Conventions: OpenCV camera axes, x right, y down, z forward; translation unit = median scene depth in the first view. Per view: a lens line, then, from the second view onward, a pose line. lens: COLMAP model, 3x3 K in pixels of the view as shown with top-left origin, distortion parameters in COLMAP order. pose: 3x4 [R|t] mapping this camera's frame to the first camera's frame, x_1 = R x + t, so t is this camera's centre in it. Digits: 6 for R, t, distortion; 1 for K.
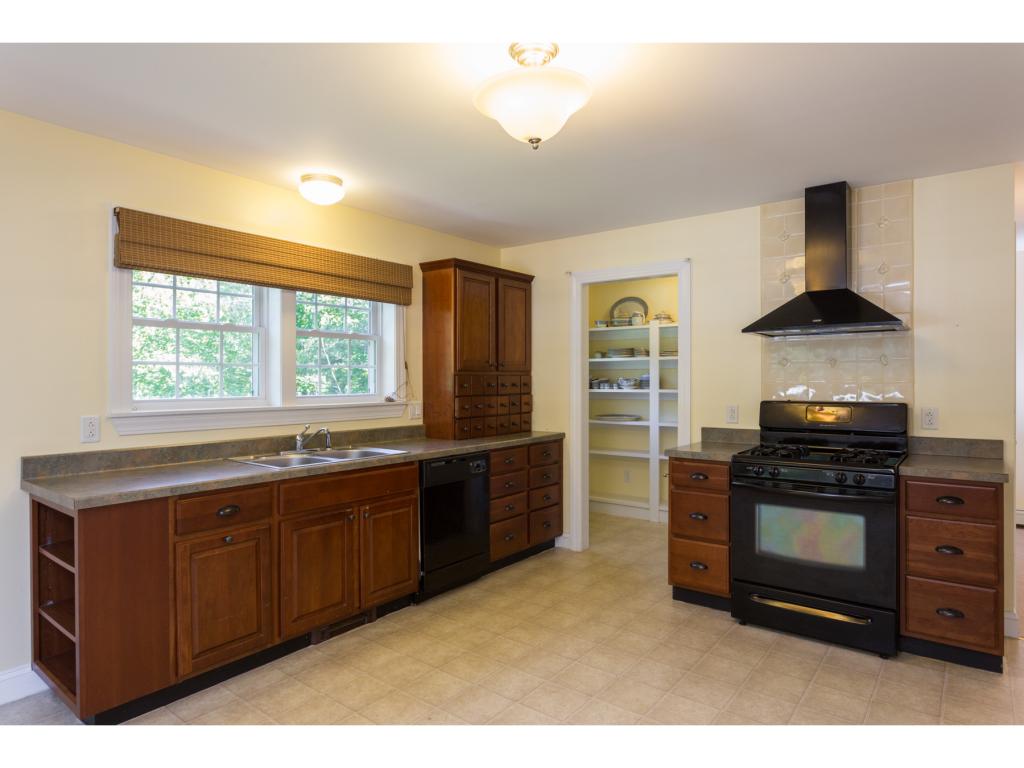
lens RADIAL K [[597.8, 0, 509.0], [0, 597.8, 388.0], [0, 0, 1]] dist [-0.000125, 0.000496]
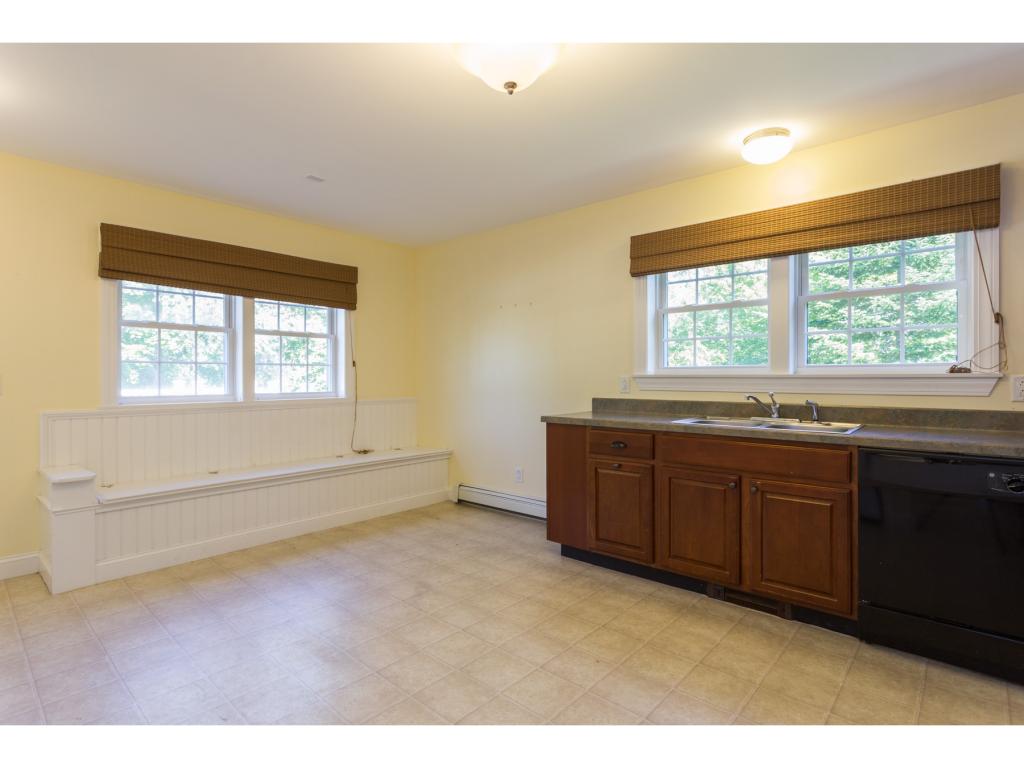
lens RADIAL K [[528.0, 0, 514.0], [0, 528.0, 380.3], [0, 0, 1]] dist [-0.003753, 0.001887]
pose [[-0.072137, 0.006792, -0.997372, 0.786496], [-0.012423, 0.999893, 0.007707, 0.058301], [0.997317, 0.012946, -0.072045, 0.910614]]
